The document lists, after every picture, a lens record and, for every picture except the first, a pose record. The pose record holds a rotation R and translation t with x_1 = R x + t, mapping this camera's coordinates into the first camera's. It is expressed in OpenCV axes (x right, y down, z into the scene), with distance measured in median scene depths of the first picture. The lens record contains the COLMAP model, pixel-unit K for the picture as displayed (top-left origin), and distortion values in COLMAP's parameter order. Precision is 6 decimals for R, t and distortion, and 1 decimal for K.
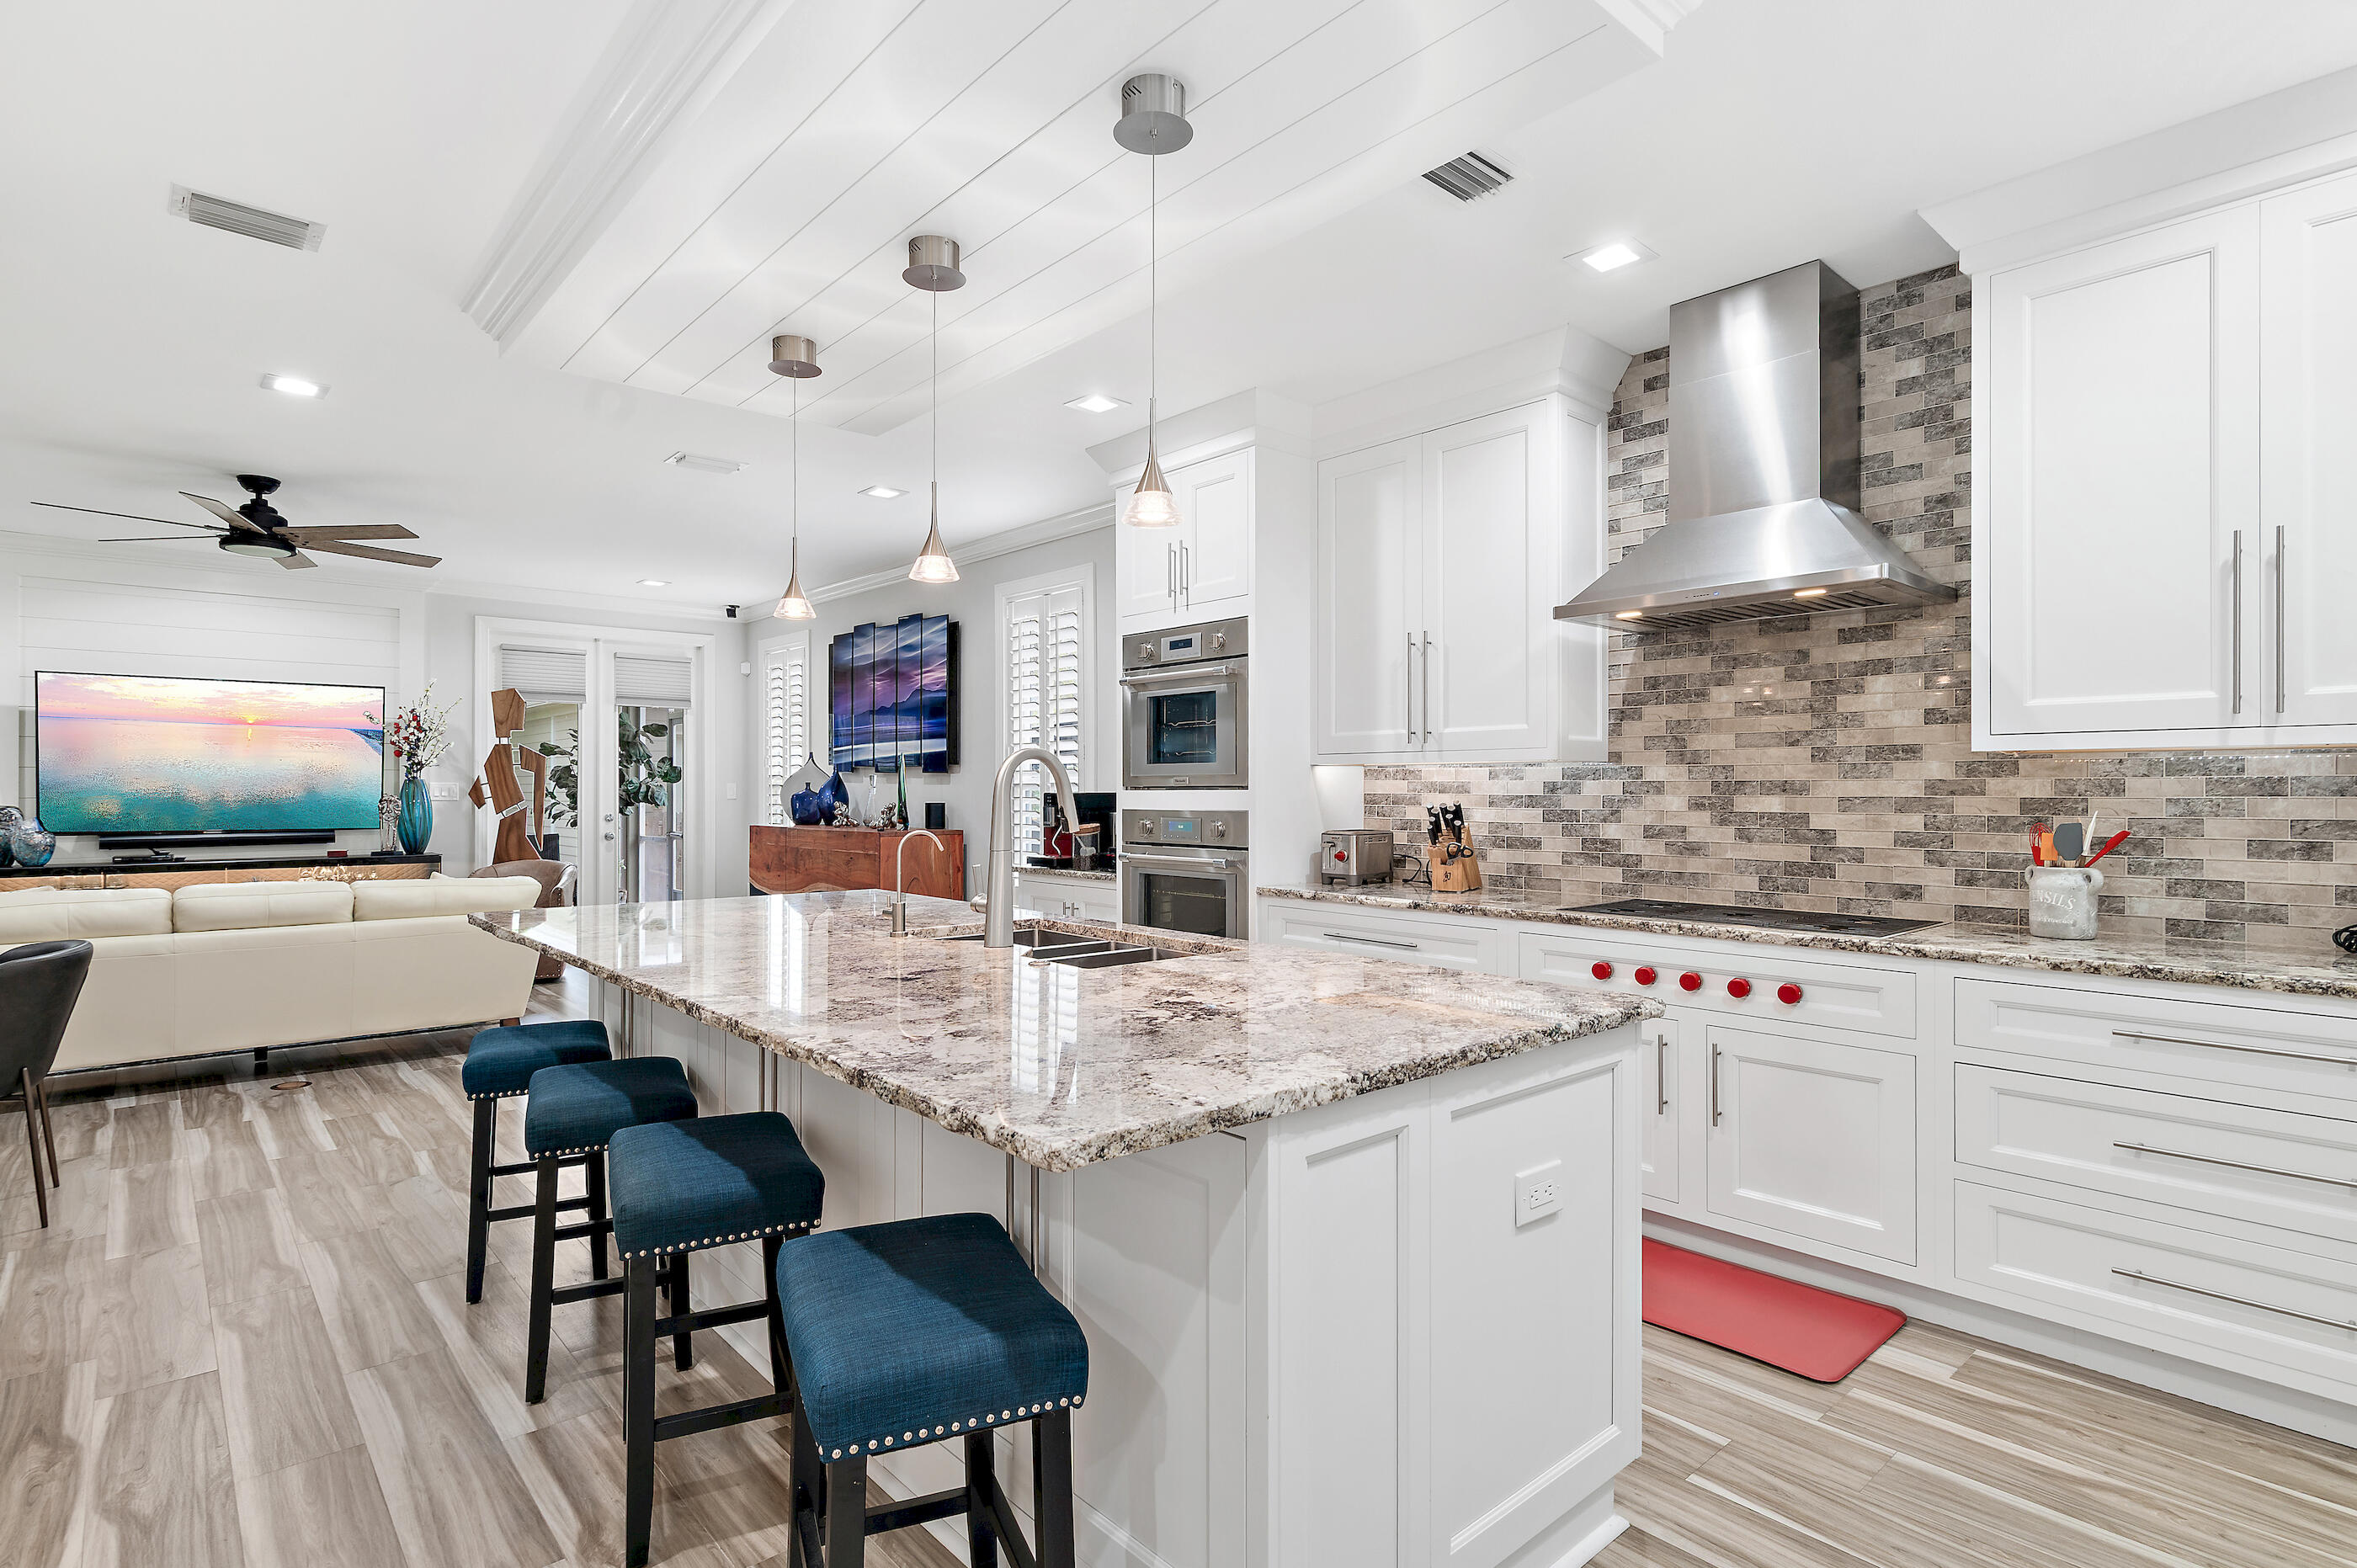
lens RADIAL K [[1168.3, 0, 1177.2], [0, 1168.3, 789.2], [0, 0, 1]] dist [0.005340, -0.002891]
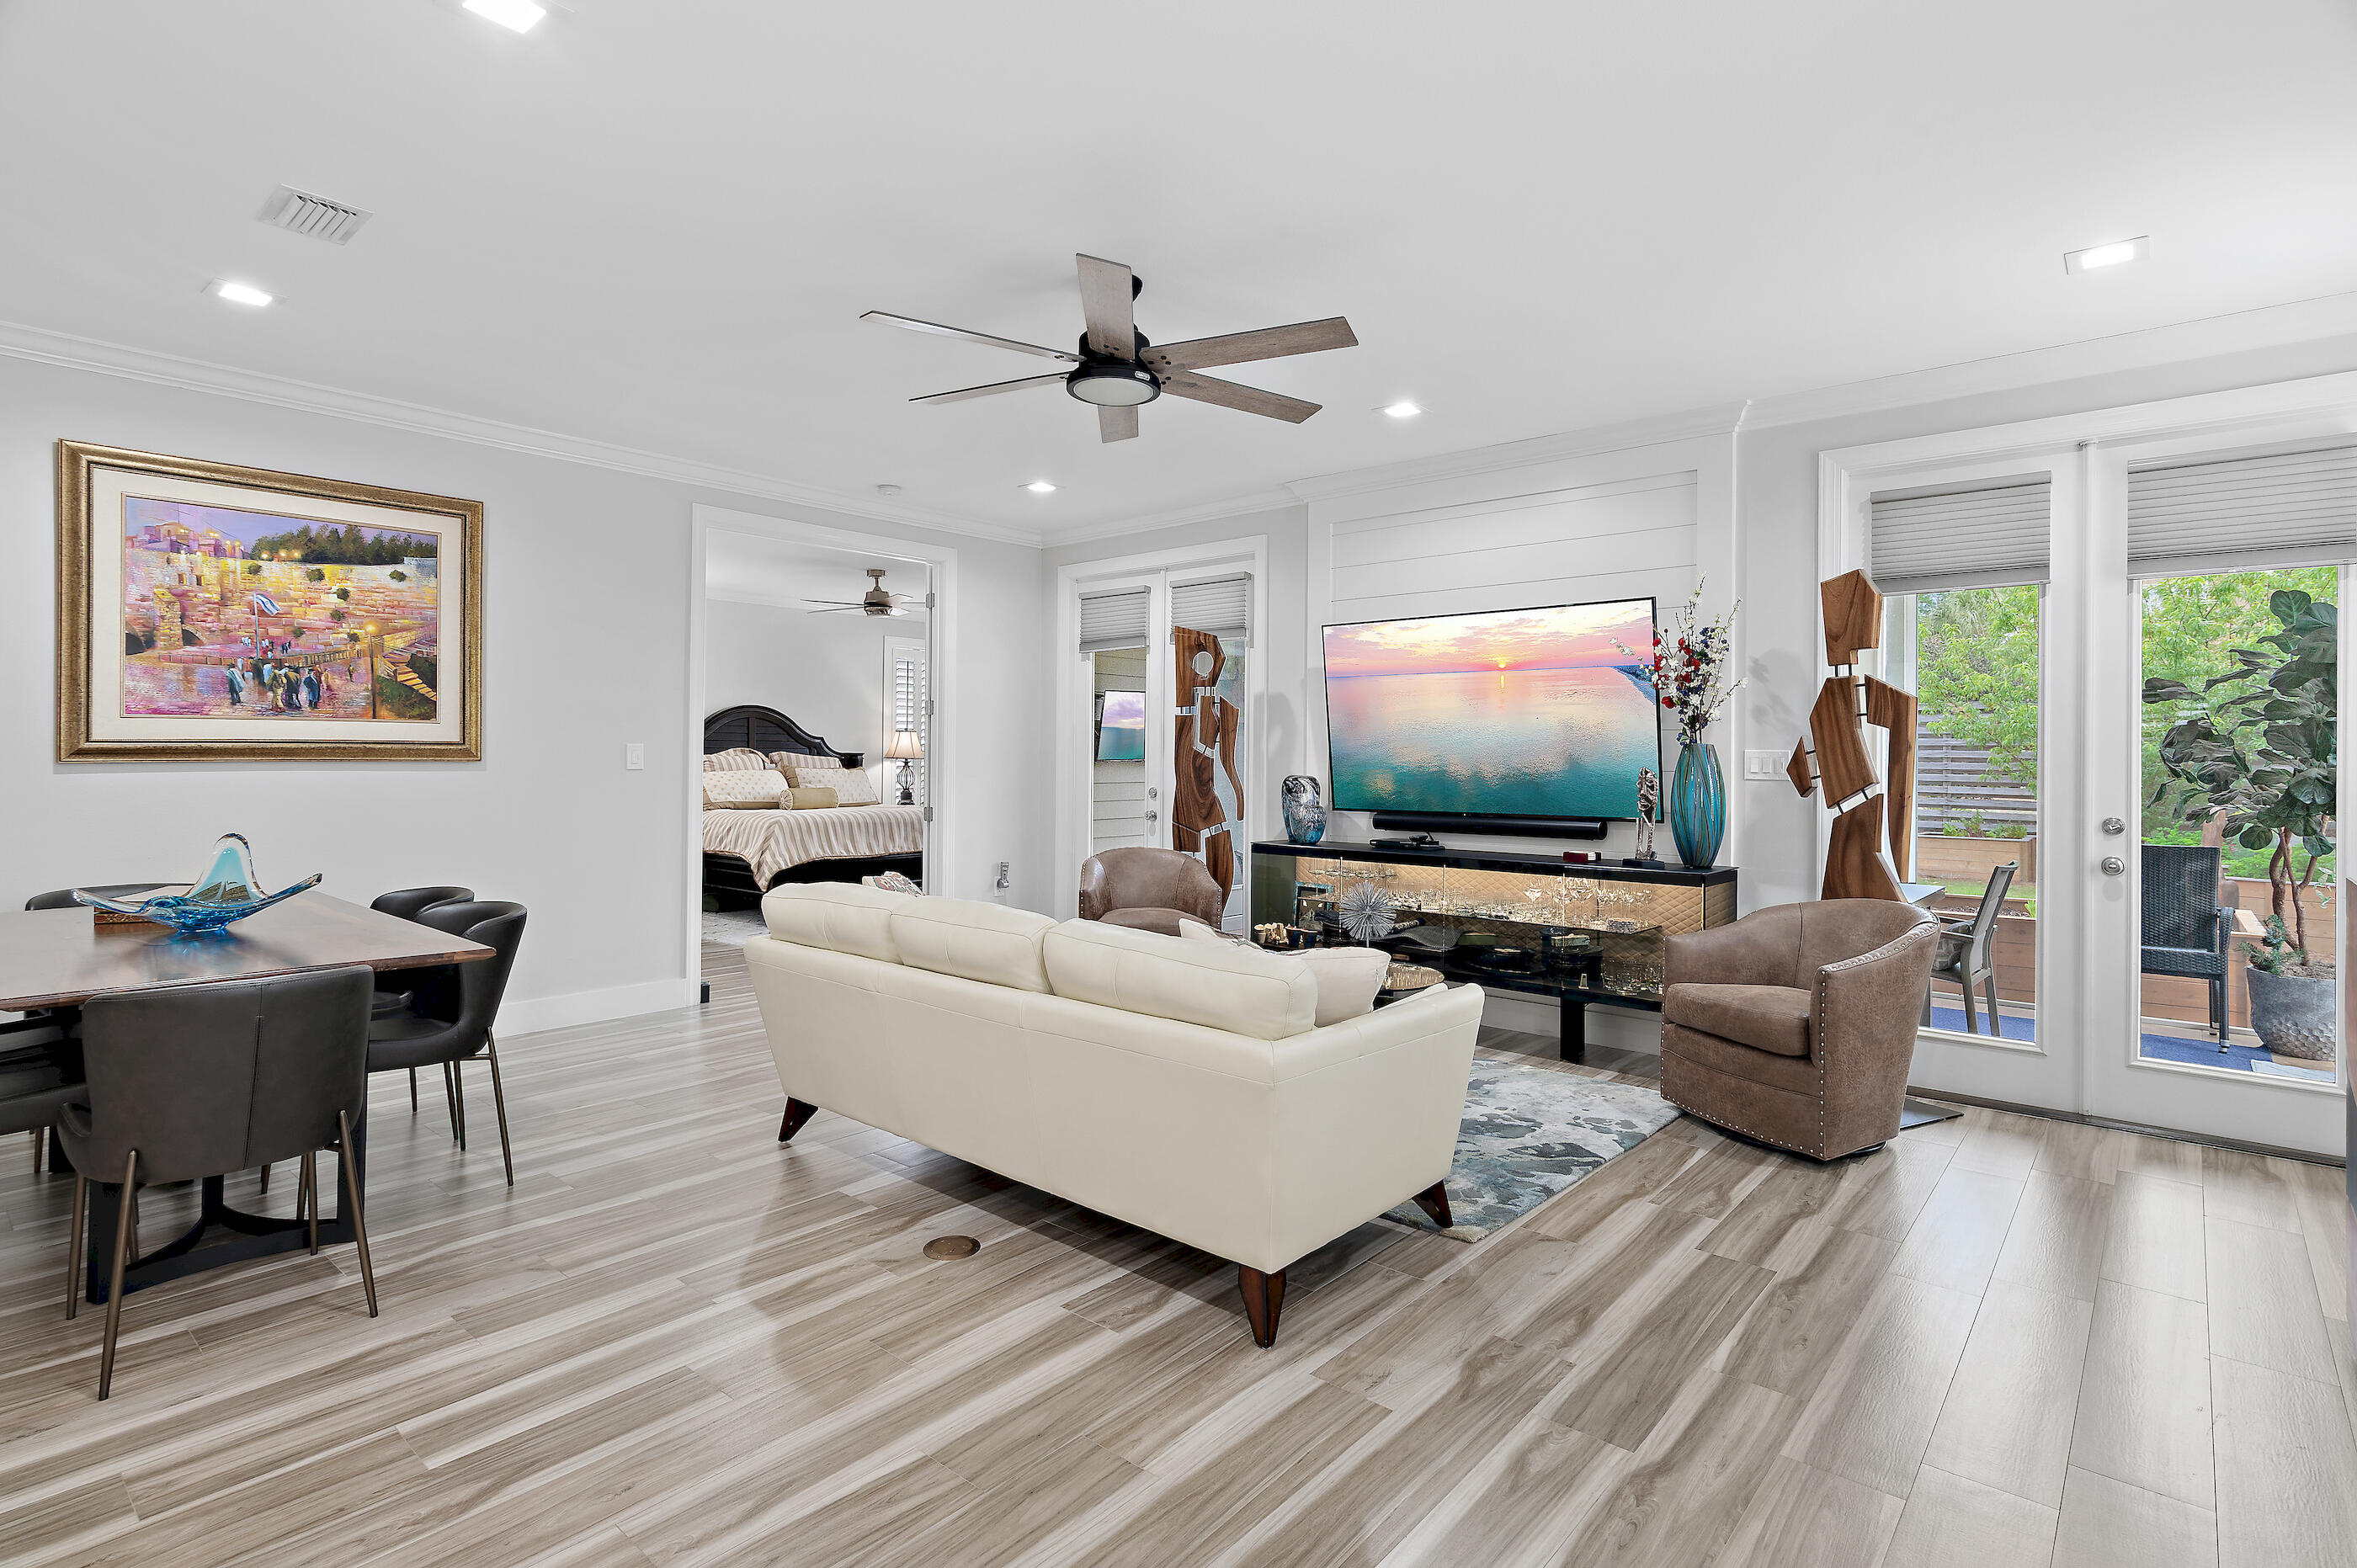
lens RADIAL K [[1168.3, 0, 1183.2], [0, 1168.3, 737.0], [0, 0, 1]] dist [0.005340, -0.002891]
pose [[0.131574, -0.014708, -0.991197, -0.106561], [-0.006906, 0.999852, -0.015753, -0.000857], [0.991282, 0.008917, 0.131453, 0.778351]]
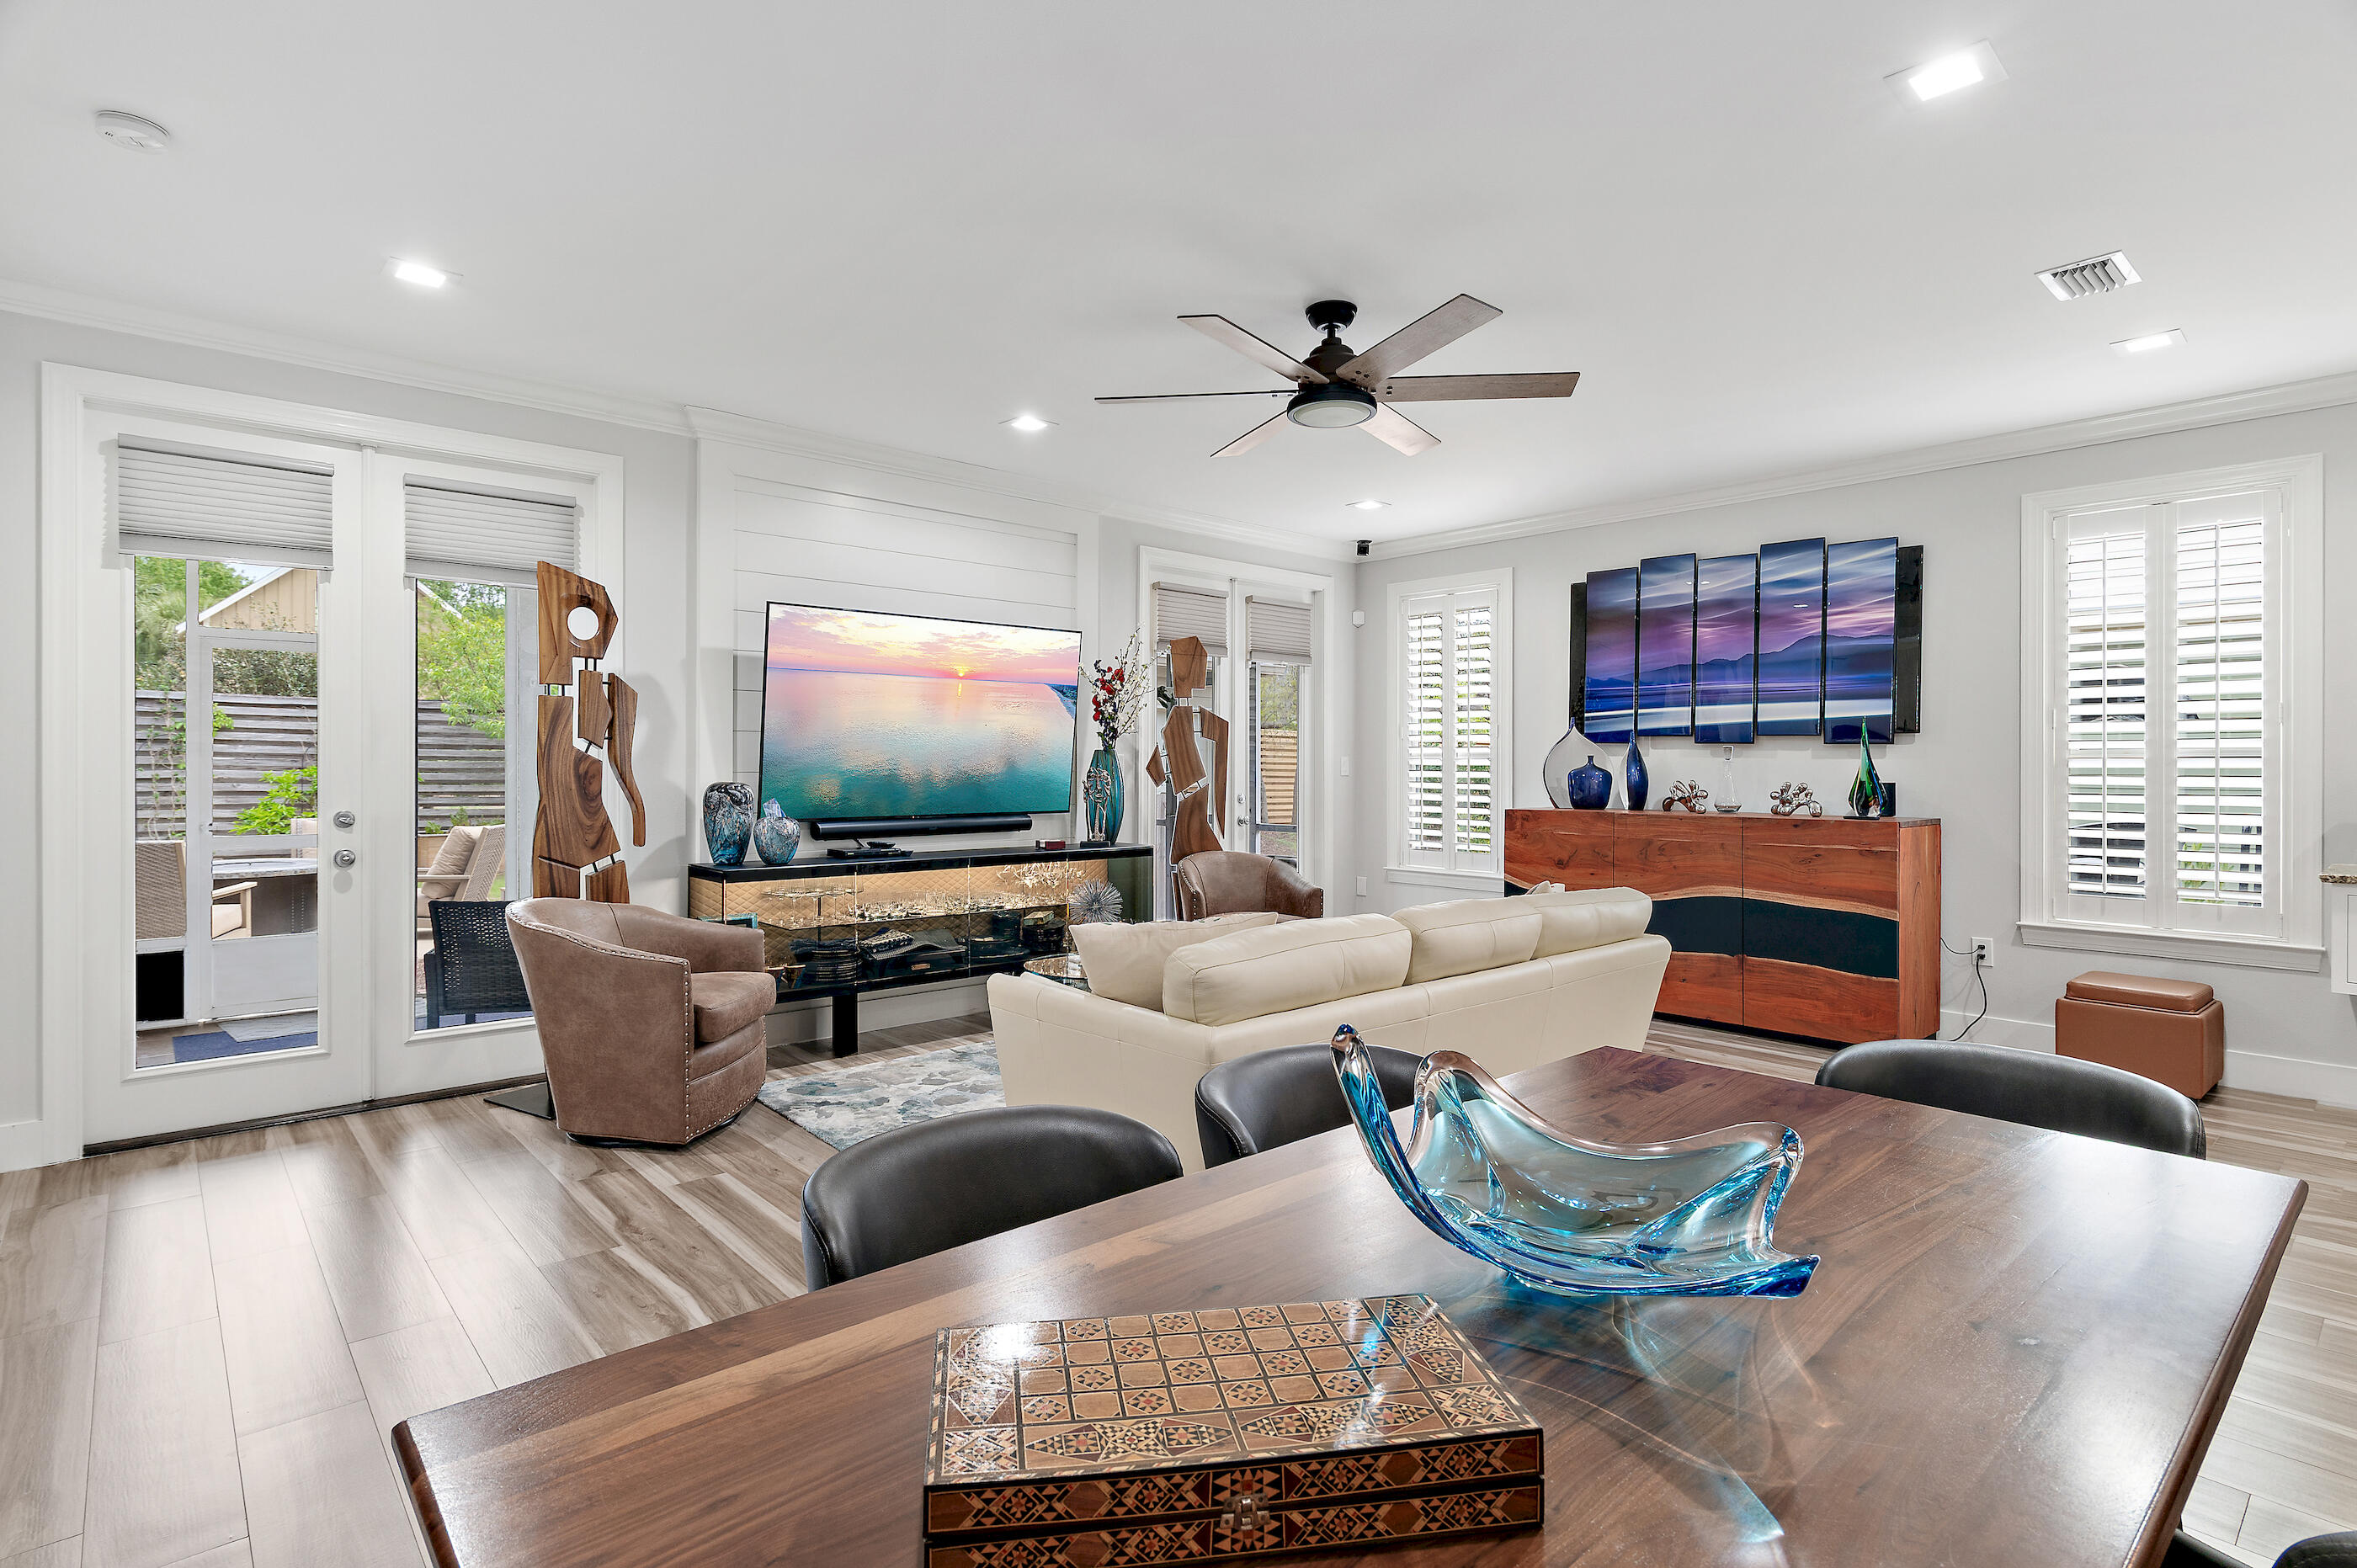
lens RADIAL K [[1168.3, 0, 1189.6], [0, 1168.3, 779.6], [0, 0, 1]] dist [0.005340, -0.002891]
pose [[0.999885, 0.002996, 0.014855, -0.716800], [-0.003157, 0.999936, 0.010867, 0.003219], [-0.014821, -0.010913, 0.999831, 0.251485]]
